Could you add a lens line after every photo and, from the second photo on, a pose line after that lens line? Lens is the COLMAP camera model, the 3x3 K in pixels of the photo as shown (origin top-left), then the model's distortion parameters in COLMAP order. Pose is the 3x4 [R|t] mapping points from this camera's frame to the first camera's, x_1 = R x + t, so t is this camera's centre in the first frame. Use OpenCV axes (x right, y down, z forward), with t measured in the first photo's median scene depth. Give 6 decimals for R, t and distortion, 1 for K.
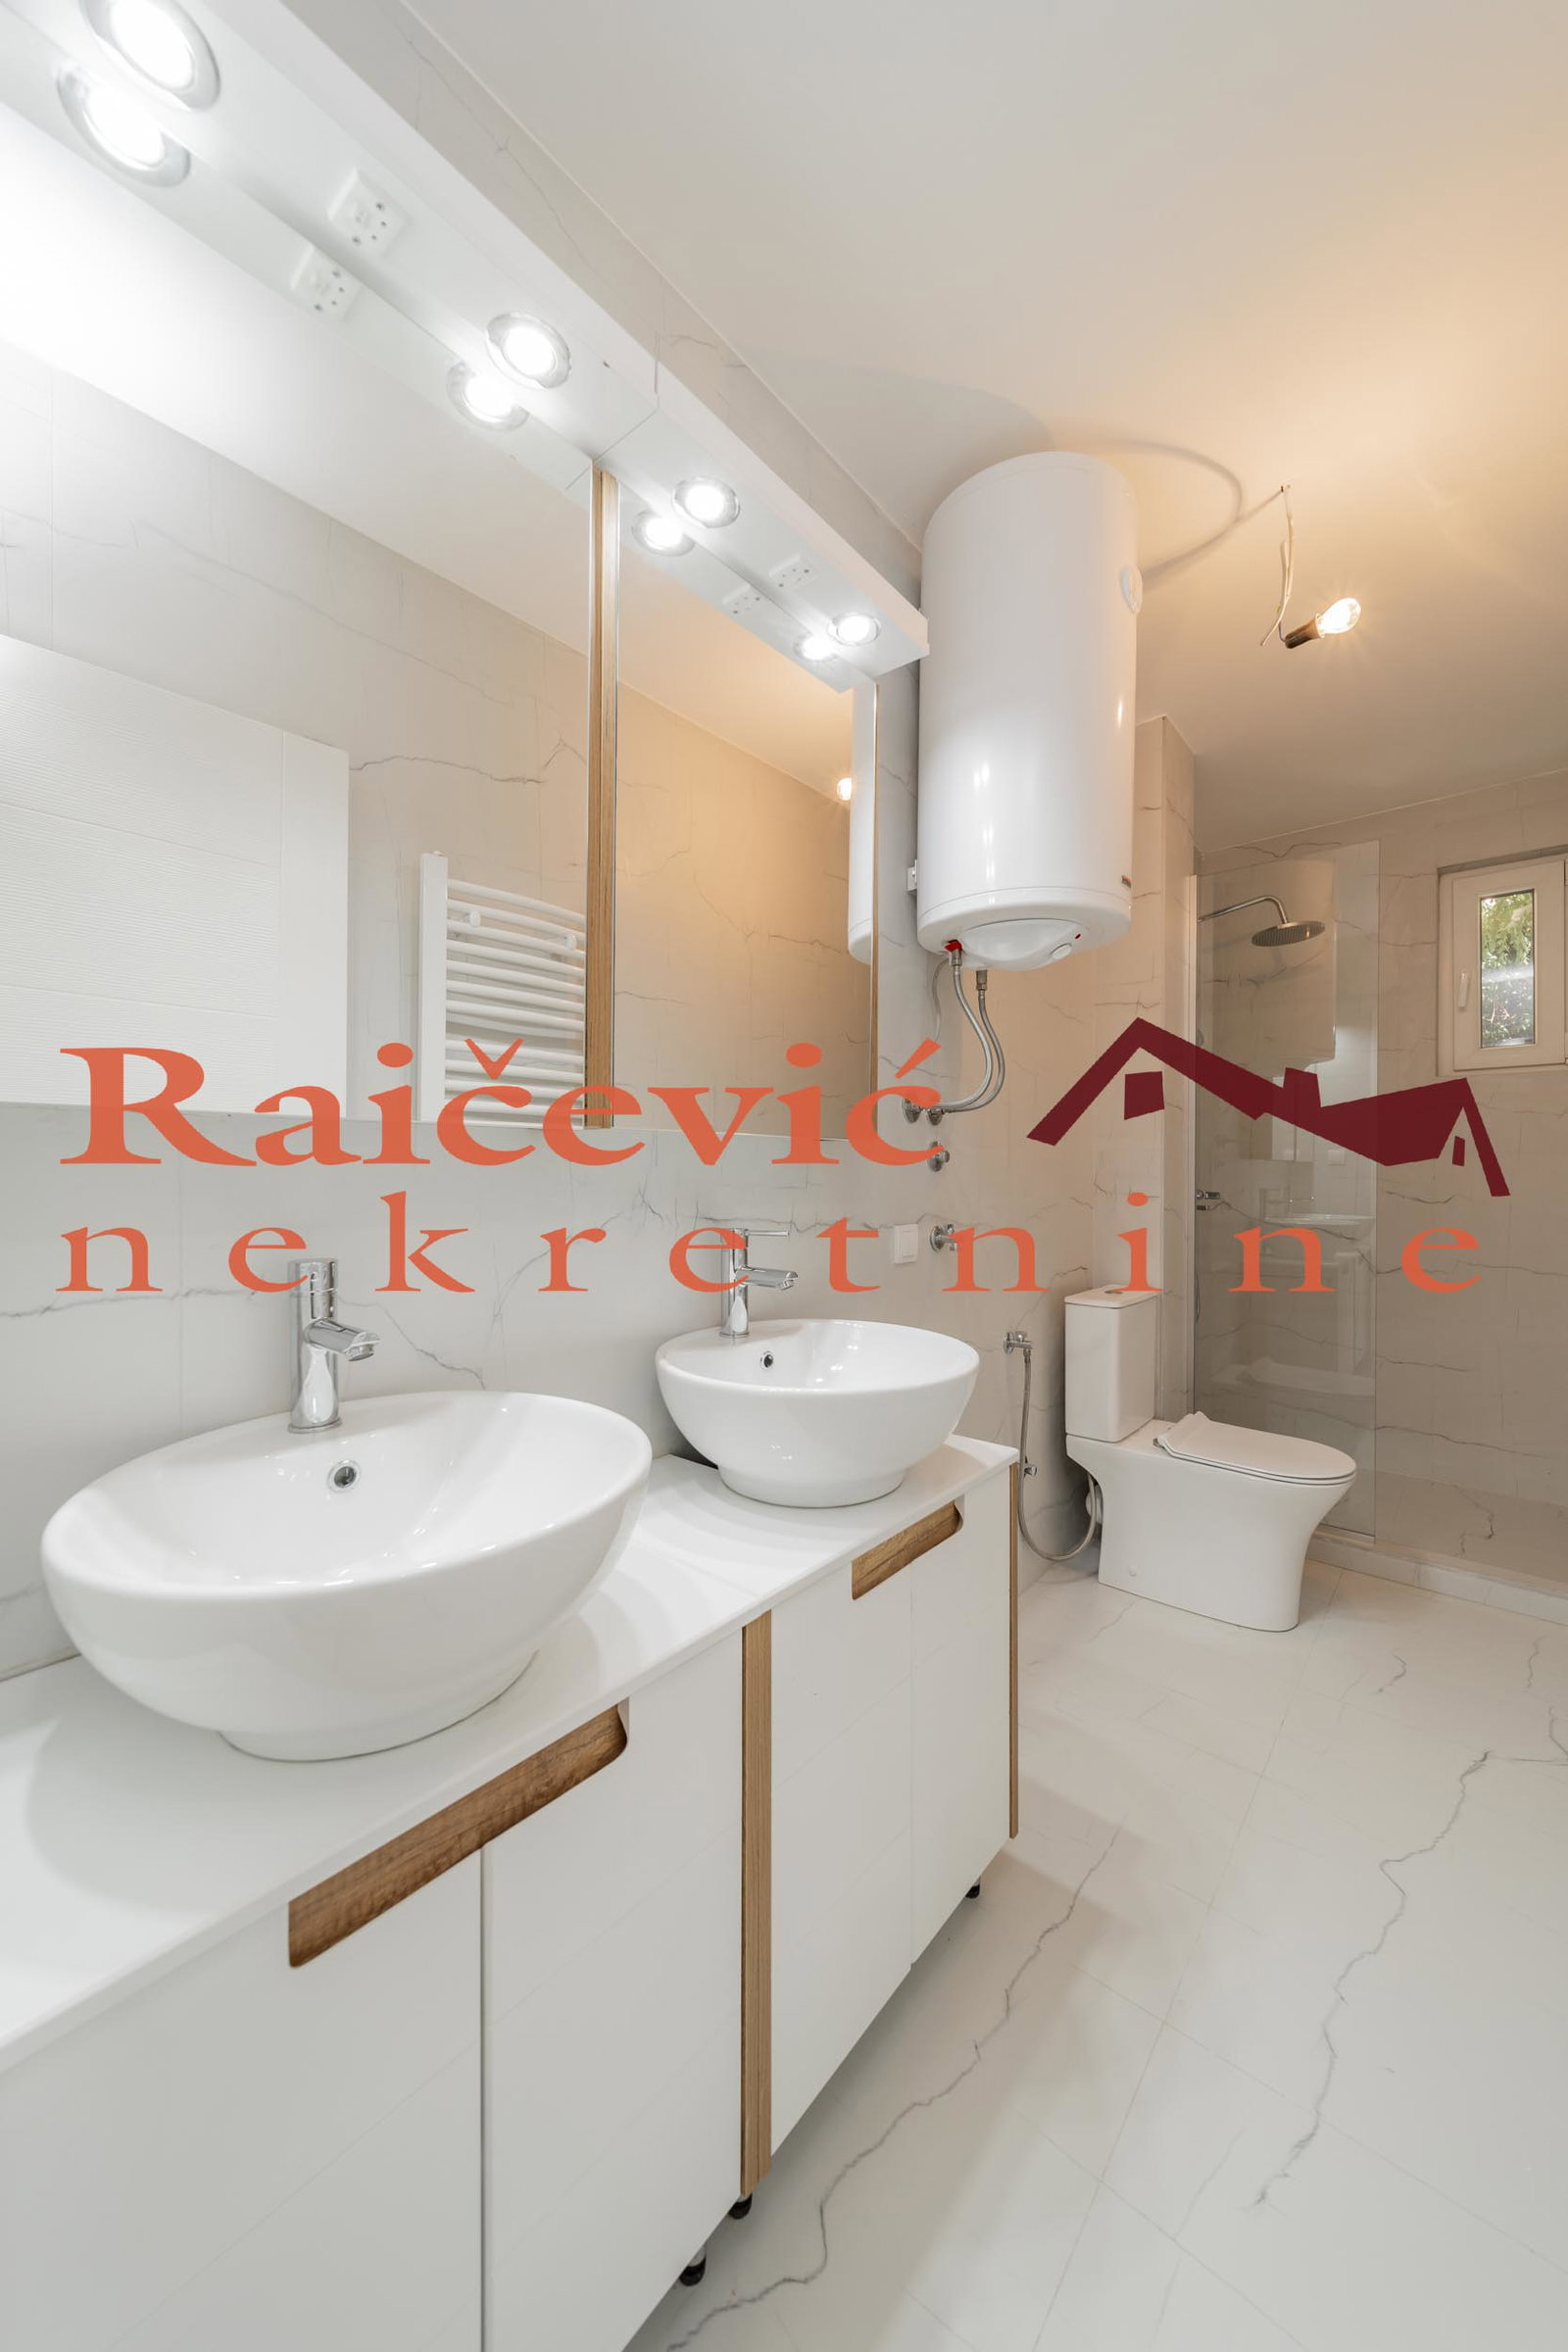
lens RADIAL K [[854.5, 0, 784.0], [0, 854.5, 1176.0], [0, 0, 1]] dist [-0.000425, -0.000091]
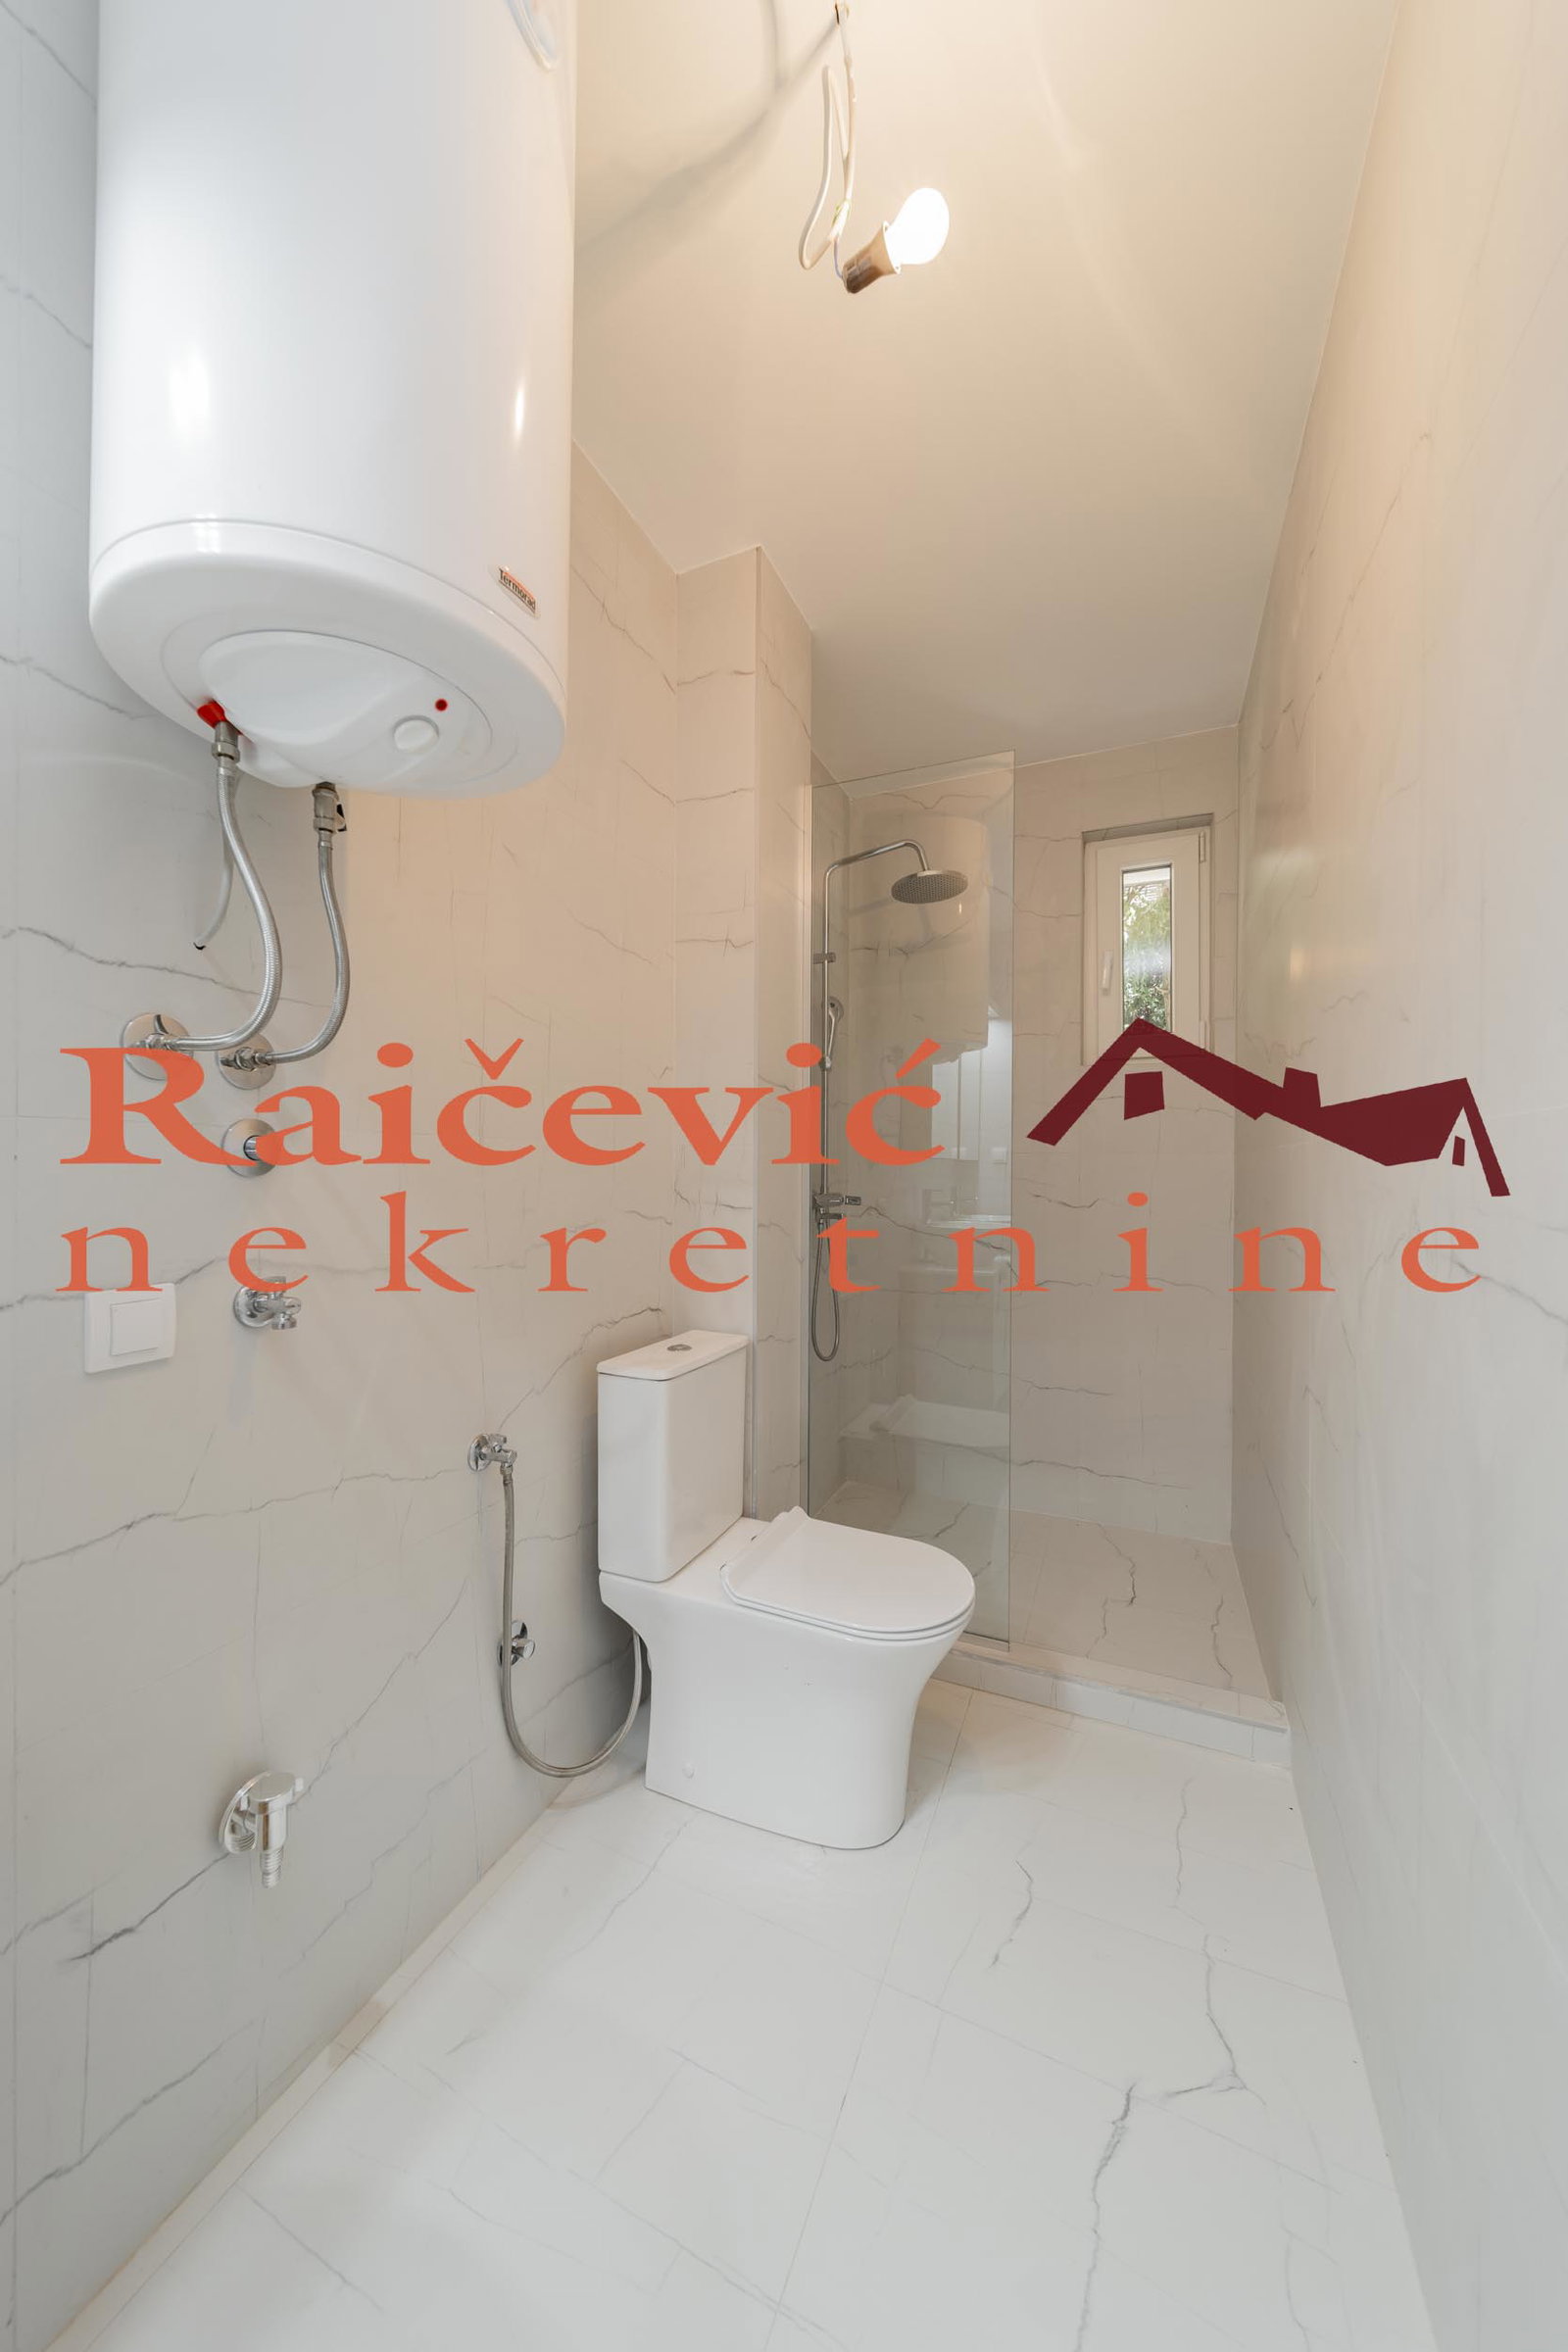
lens RADIAL K [[854.5, 0, 784.0], [0, 854.5, 1176.0], [0, 0, 1]] dist [-0.000425, -0.000091]
pose [[0.953934, -0.002110, 0.300010, 0.267301], [0.001402, 0.999996, 0.002574, -0.005122], [-0.300014, -0.002035, 0.953933, 0.324415]]
